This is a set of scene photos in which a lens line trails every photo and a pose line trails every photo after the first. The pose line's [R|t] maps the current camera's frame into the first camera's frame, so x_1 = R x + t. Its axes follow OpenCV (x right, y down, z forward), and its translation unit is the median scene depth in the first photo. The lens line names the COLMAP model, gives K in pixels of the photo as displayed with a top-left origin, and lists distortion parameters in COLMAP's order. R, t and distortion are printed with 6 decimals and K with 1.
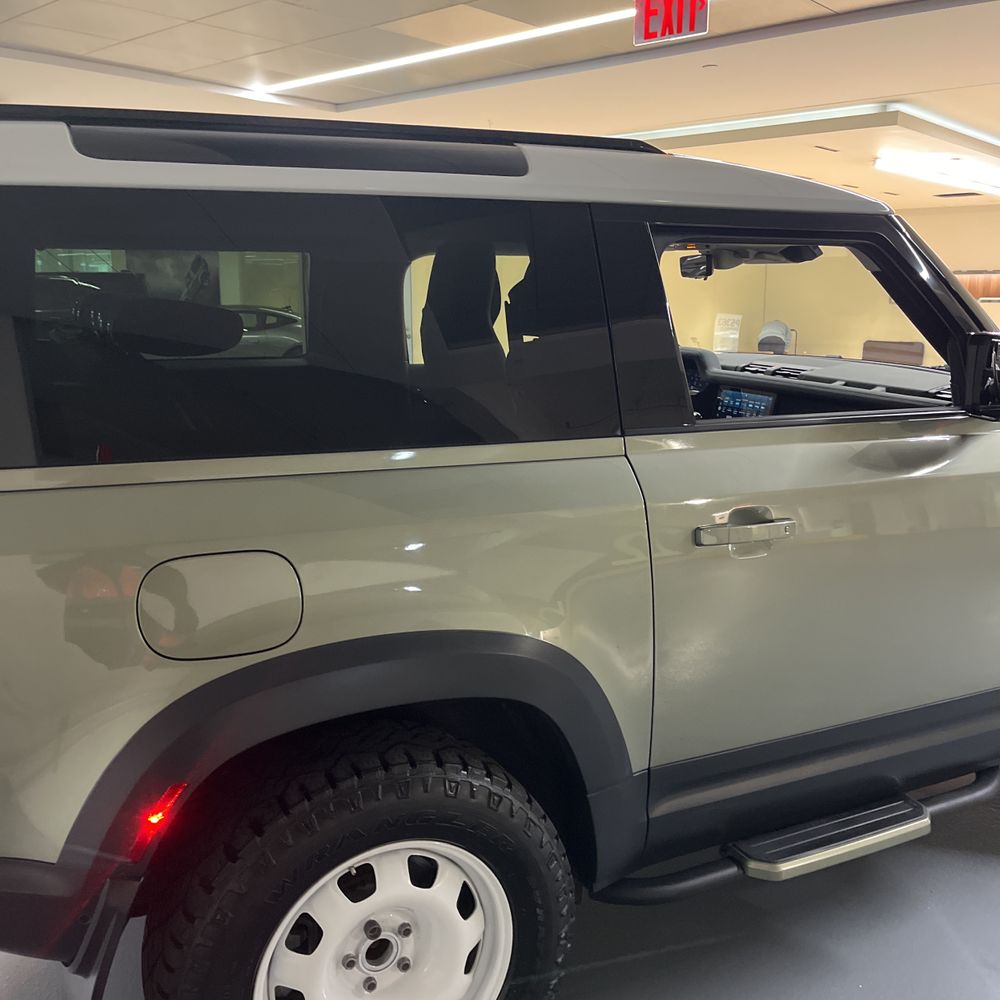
lens RADIAL K [[998.2, 0, 499.4], [0, 998.2, 511.6], [0, 0, 1]] dist [0.020135, 0.000000]
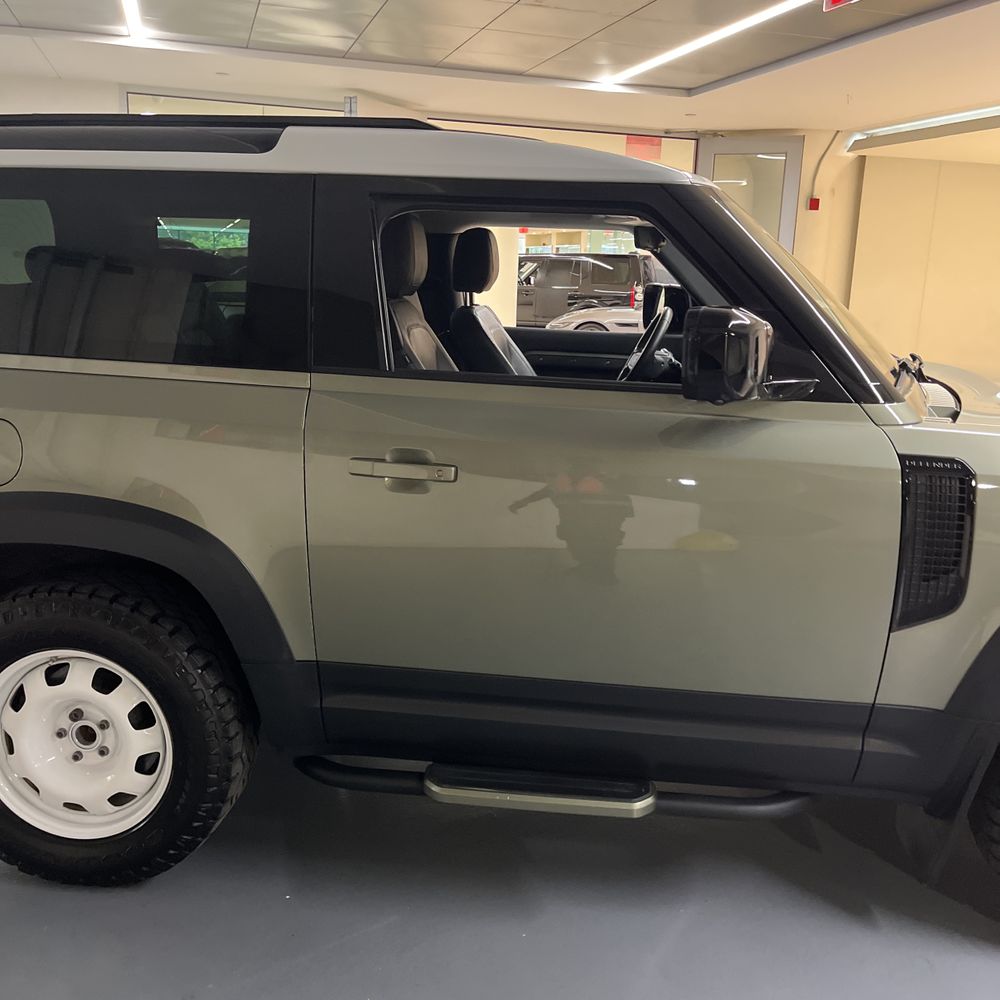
lens RADIAL K [[998.2, 0, 505.0], [0, 998.2, 498.6], [0, 0, 1]] dist [0.020135, 0.000000]
pose [[0.852935, 0.145337, -0.501377, 0.964679], [-0.145838, 0.988561, 0.038463, -0.006746], [0.501232, 0.040313, 0.864374, 0.105374]]
